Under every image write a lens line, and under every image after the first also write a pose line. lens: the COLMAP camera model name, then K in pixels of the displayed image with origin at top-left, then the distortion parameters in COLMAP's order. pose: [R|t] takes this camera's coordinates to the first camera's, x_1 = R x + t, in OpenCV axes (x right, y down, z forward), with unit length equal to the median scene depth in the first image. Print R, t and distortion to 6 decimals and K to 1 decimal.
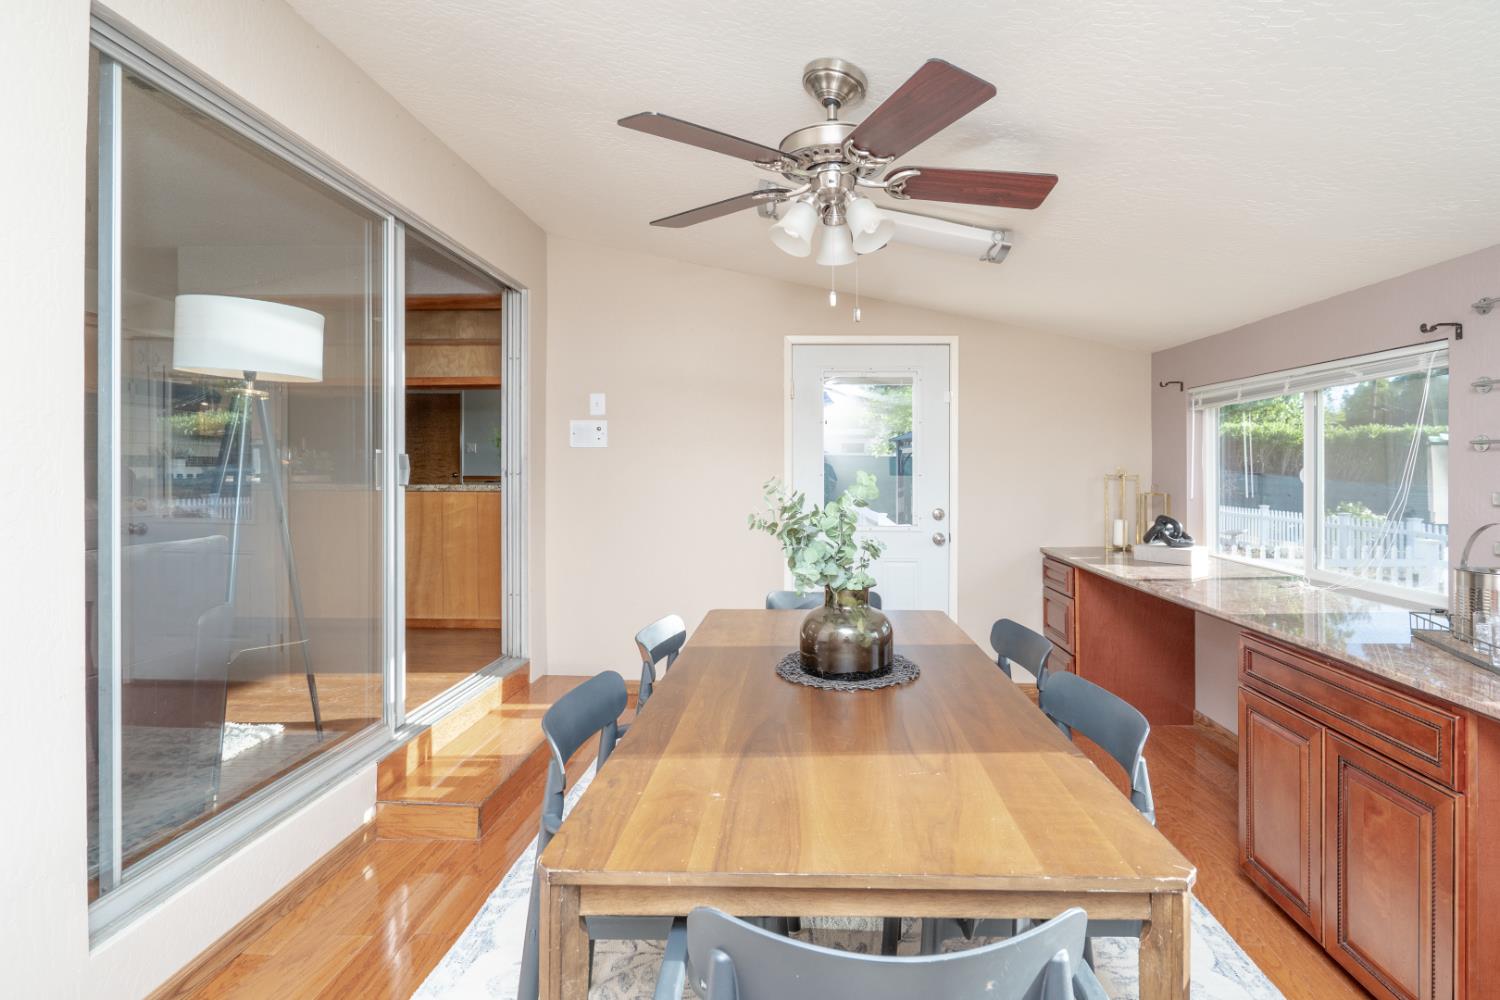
lens RADIAL K [[717.5, 0, 744.7], [0, 717.5, 468.0], [0, 0, 1]] dist [0.000892, 0.000465]
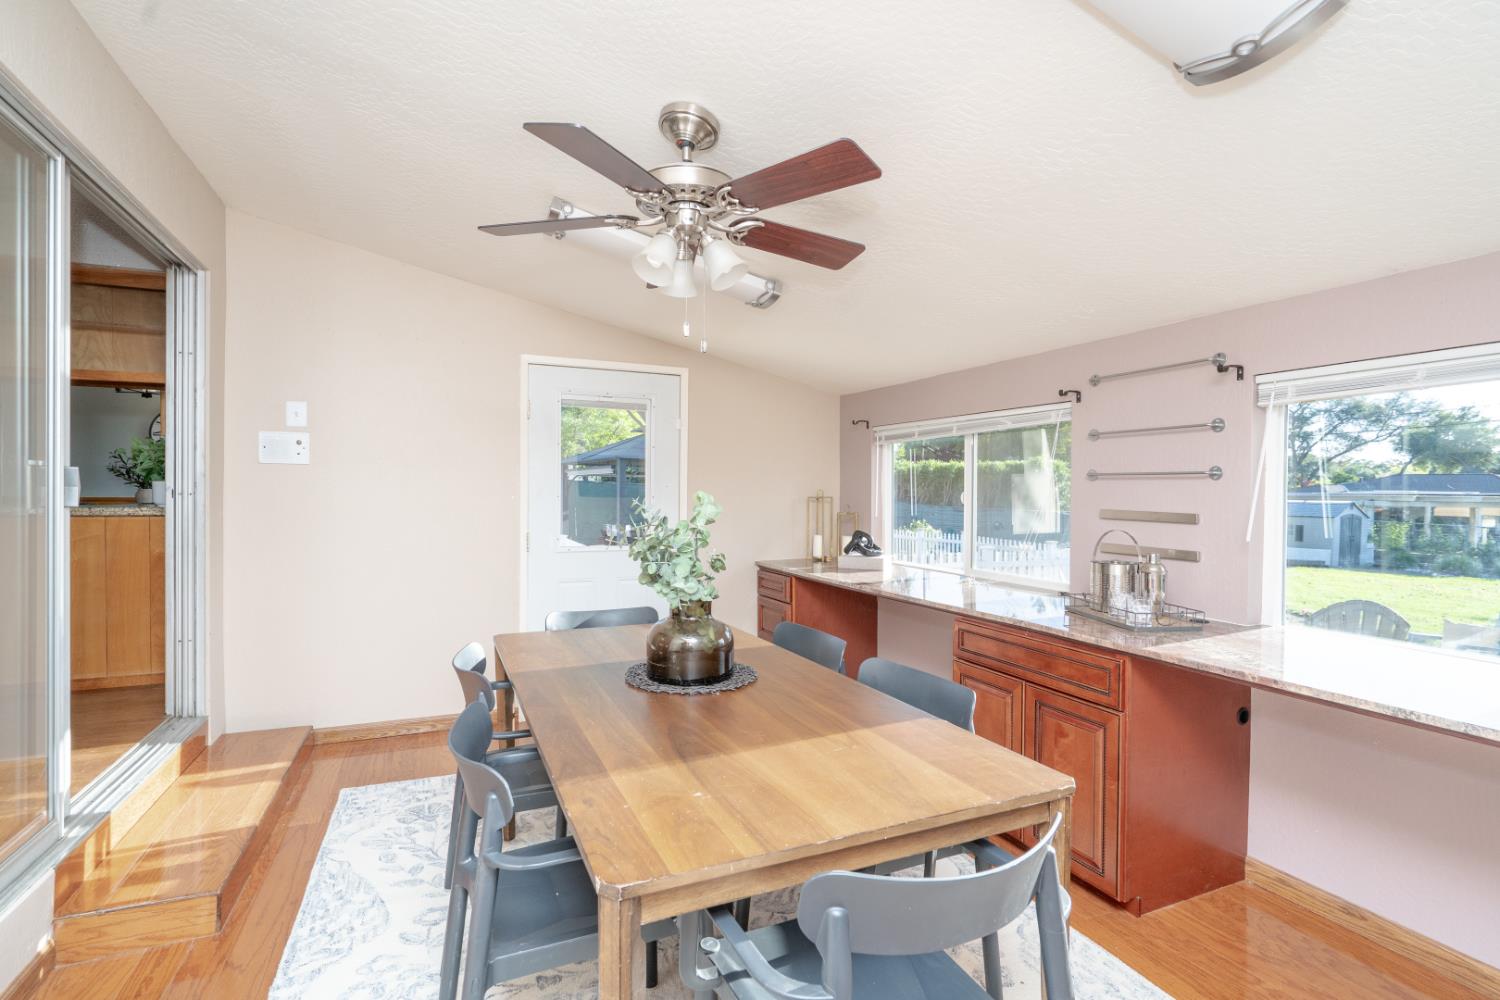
lens RADIAL K [[697.4, 0, 748.6], [0, 697.4, 496.6], [0, 0, 1]] dist [0.002007, -0.000147]
pose [[0.907084, 0.003131, 0.420939, -0.164103], [-0.006676, 0.999954, 0.006948, 0.002956], [-0.420898, -0.009112, 0.907062, 0.014925]]
